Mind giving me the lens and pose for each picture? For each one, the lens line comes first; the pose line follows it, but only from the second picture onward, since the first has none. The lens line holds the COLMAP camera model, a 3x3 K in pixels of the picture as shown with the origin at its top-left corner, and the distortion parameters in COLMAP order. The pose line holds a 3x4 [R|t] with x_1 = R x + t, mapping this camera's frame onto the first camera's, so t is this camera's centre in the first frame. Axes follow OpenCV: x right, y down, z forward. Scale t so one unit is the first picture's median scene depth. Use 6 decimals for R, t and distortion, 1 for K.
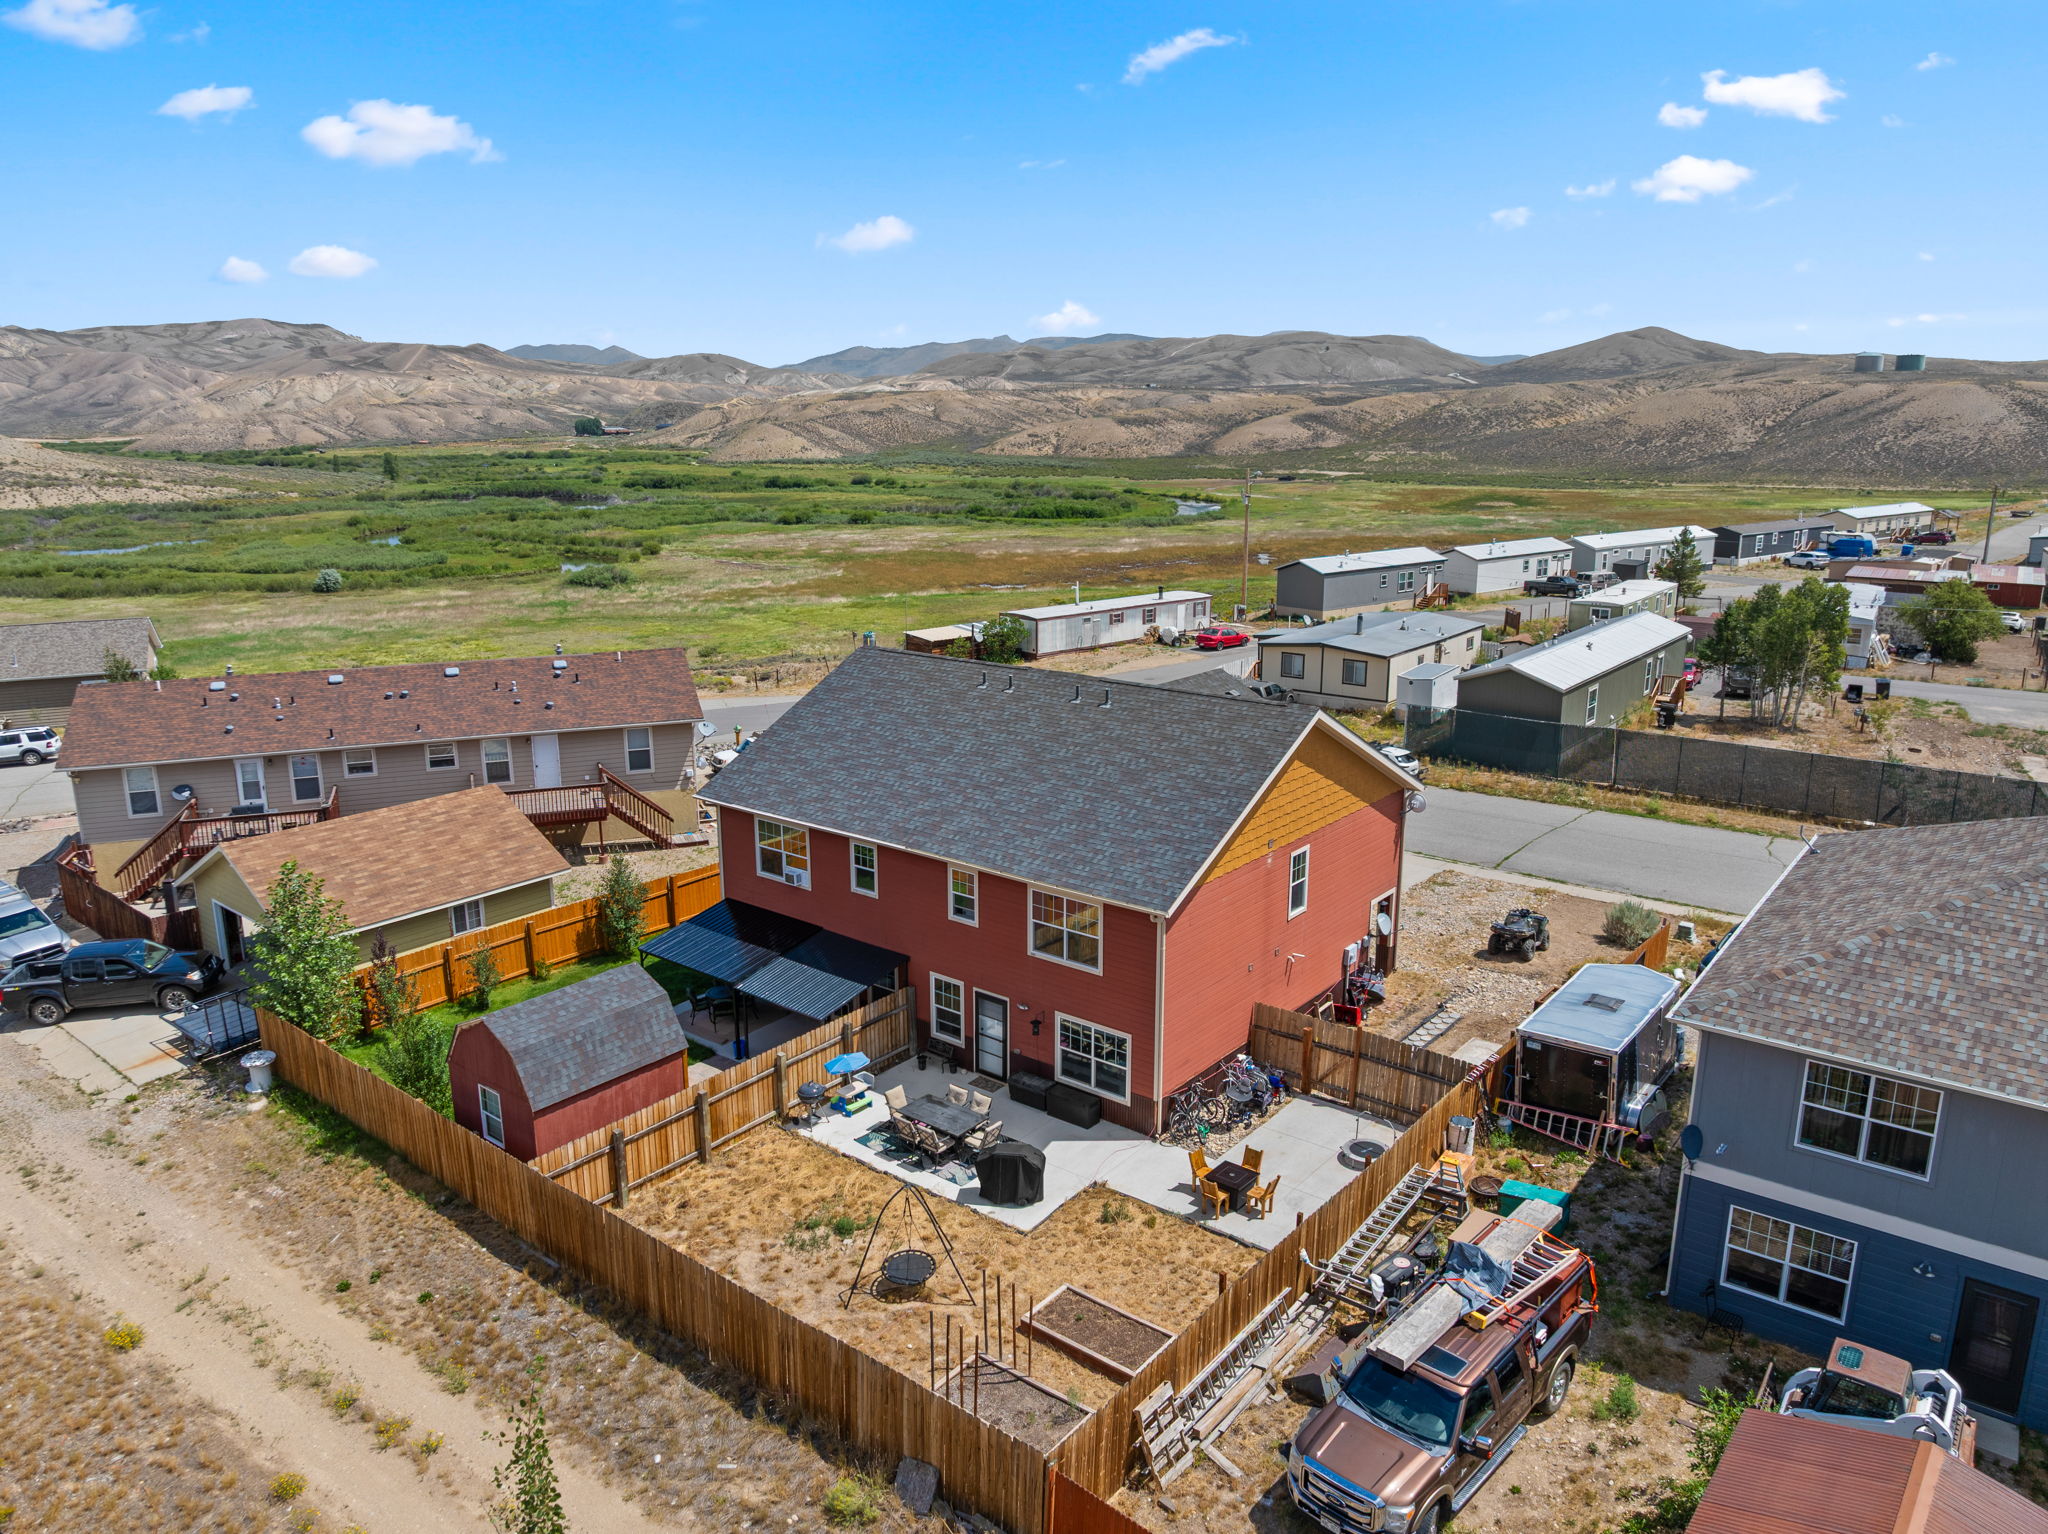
lens RADIAL K [[1452.1, 0, 1019.5], [0, 1452.1, 762.1], [0, 0, 1]] dist [-0.044215, 0.009899]
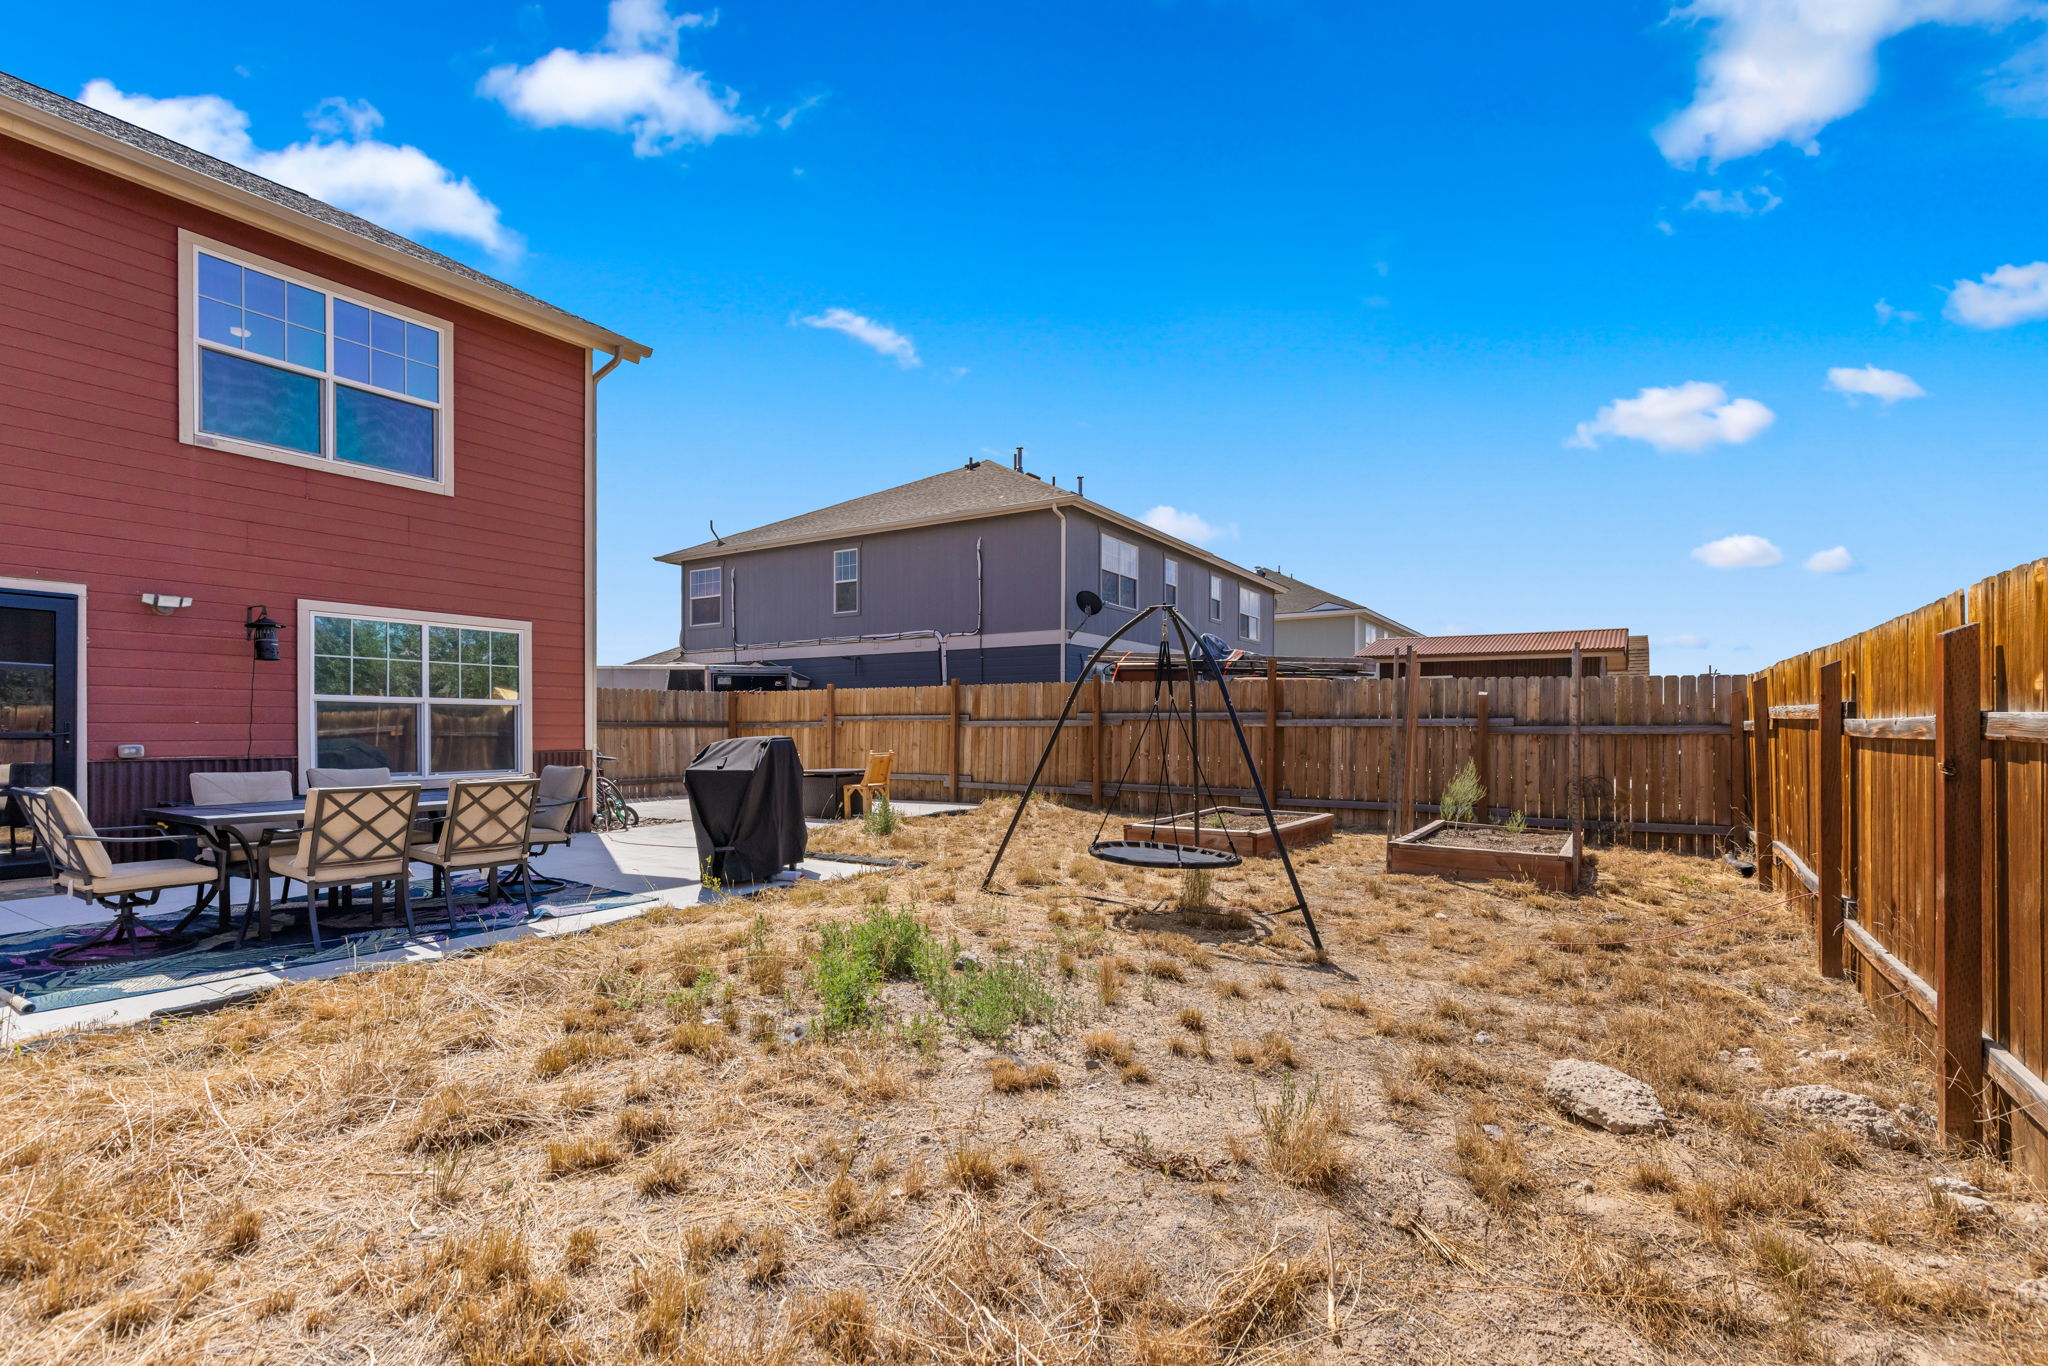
lens RADIAL K [[915.8, 0, 994.3], [0, 915.8, 734.5], [0, 0, 1]] dist [0.006909, -0.001139]
pose [[-0.092830, -0.003754, 0.995675, -0.232019], [0.239905, 0.970447, 0.026026, 0.241275], [-0.966348, 0.241284, -0.089186, 0.842307]]
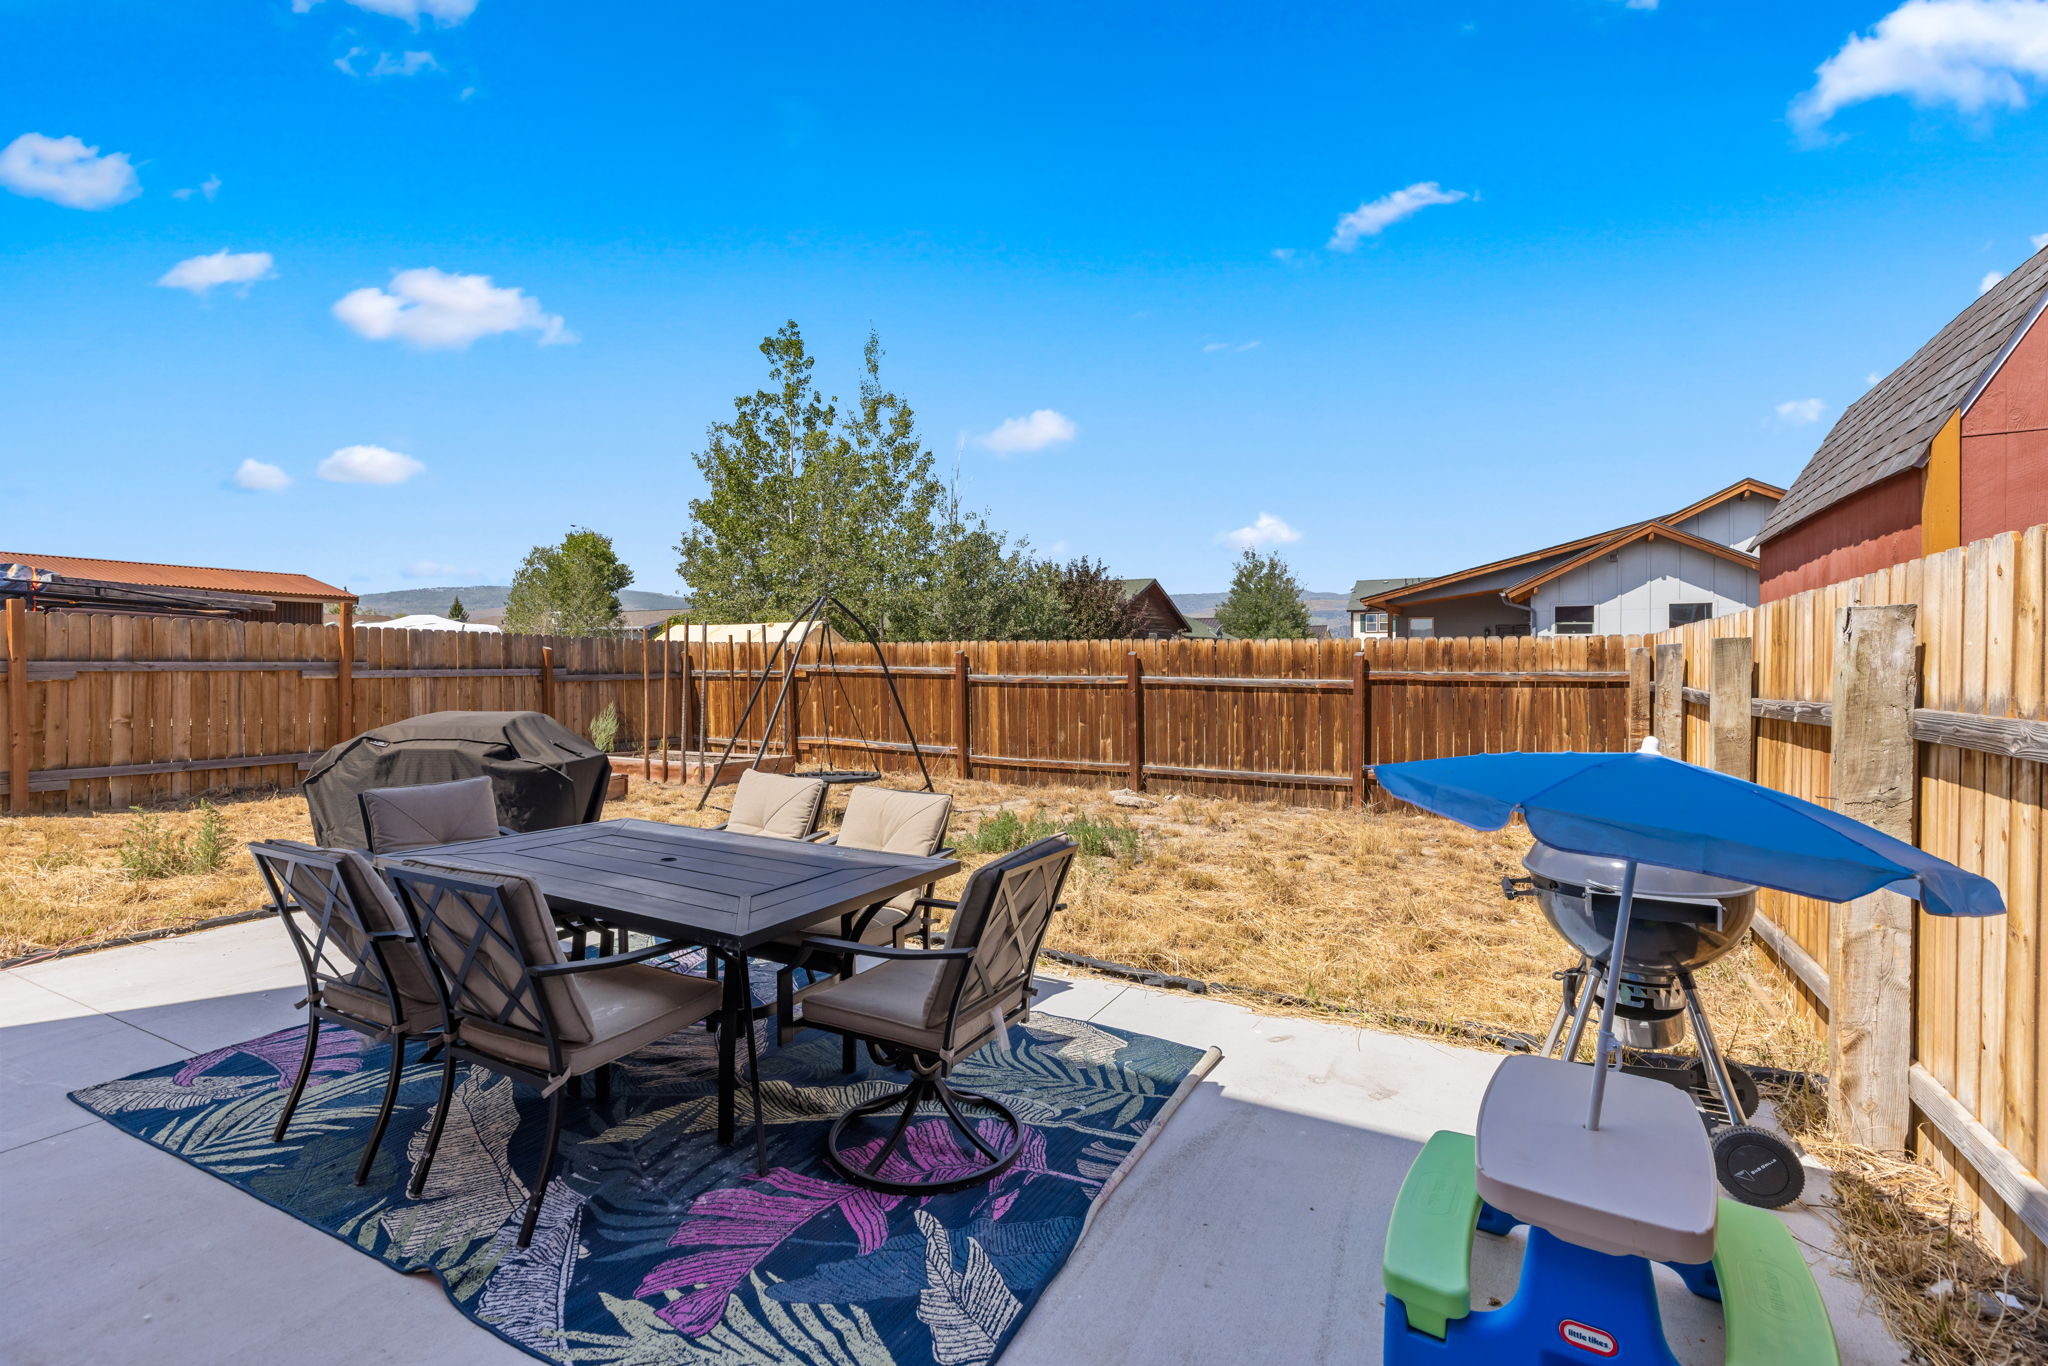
lens RADIAL K [[915.8, 0, 1027.1], [0, 915.8, 666.4], [0, 0, 1]] dist [0.006909, -0.001139]
pose [[-0.988178, 0.003509, -0.153273, -0.058766], [-0.034444, 0.969101, 0.244248, 0.180883], [0.149394, 0.246640, -0.957523, 1.053558]]
